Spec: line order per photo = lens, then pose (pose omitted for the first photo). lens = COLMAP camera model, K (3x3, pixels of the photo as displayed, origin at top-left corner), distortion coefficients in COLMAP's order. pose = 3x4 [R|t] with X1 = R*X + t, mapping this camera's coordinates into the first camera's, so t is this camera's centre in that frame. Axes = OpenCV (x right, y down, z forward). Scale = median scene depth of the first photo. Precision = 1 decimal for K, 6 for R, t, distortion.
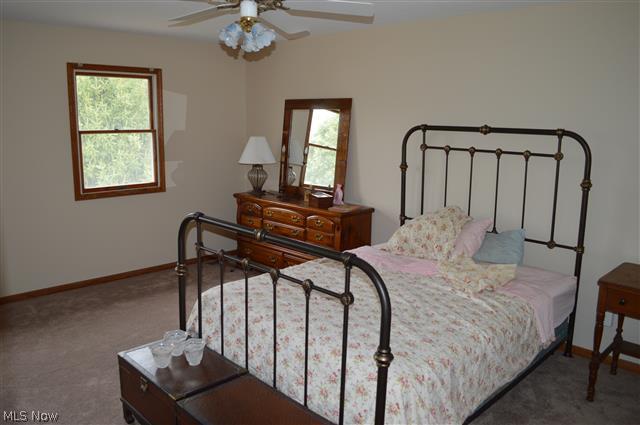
lens RADIAL K [[518.4, 0, 323.4], [0, 518.4, 211.1], [0, 0, 1]] dist [-0.073790, -0.000499]
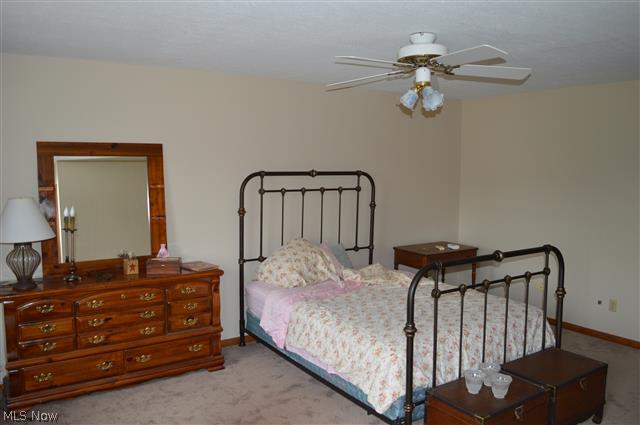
lens RADIAL K [[518.4, 0, 323.5], [0, 518.4, 210.5], [0, 0, 1]] dist [-0.073790, -0.000499]
pose [[0.187362, -0.104690, 0.976696, -0.937427], [0.171429, 0.982530, 0.072430, -0.153827], [-0.967216, 0.153864, 0.202036, 0.713843]]
